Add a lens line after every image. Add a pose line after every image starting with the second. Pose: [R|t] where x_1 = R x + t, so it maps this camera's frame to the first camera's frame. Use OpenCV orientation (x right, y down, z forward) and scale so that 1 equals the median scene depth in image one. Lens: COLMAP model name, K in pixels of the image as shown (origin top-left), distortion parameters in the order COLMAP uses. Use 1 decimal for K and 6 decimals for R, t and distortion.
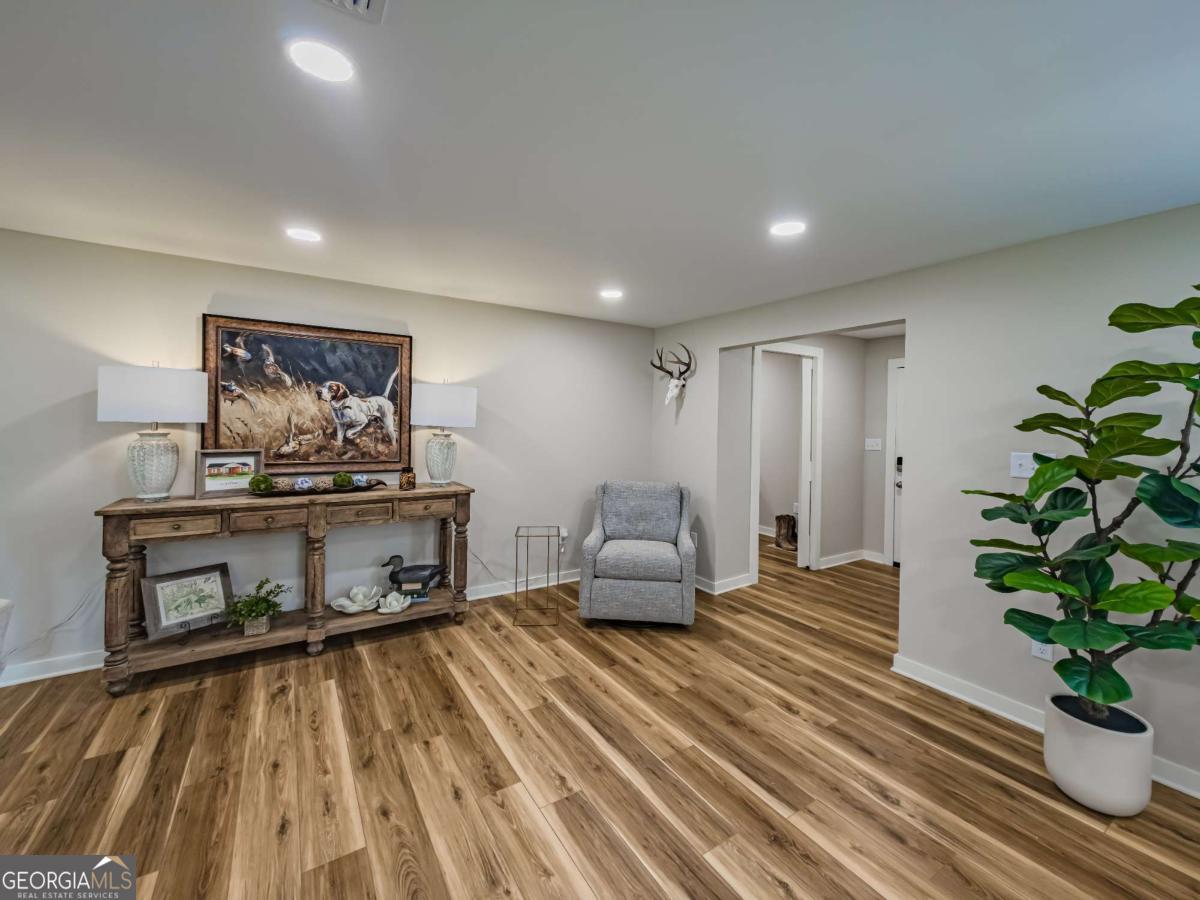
lens RADIAL K [[496.1, 0, 600.9], [0, 496.1, 427.2], [0, 0, 1]] dist [0.000692, 0.000142]
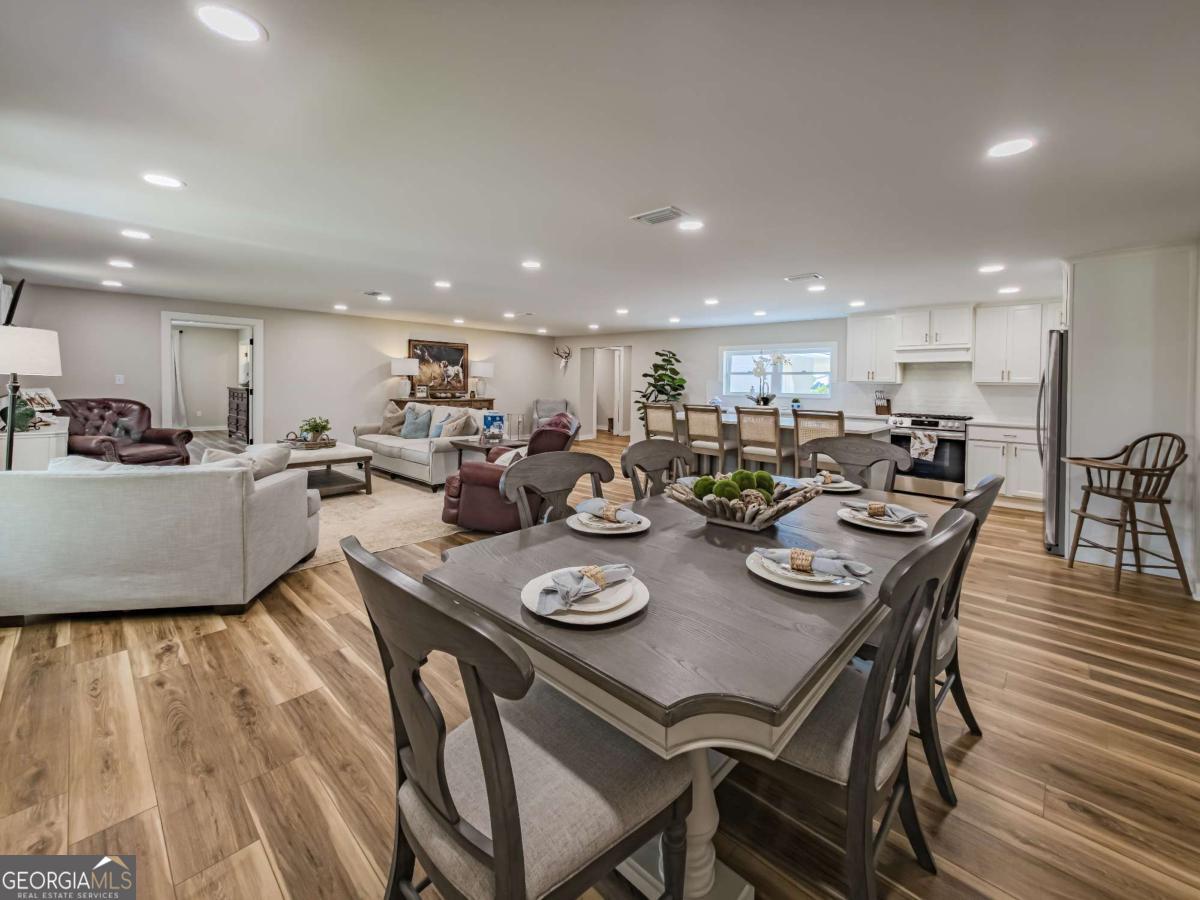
lens RADIAL K [[496.8, 0, 602.5], [0, 496.8, 387.7], [0, 0, 1]] dist [0.001442, 0.000047]
pose [[0.971939, -0.003104, 0.235213, -0.326774], [0.002046, 0.999987, 0.004744, 0.048340], [-0.235225, -0.004130, 0.971932, -1.943184]]
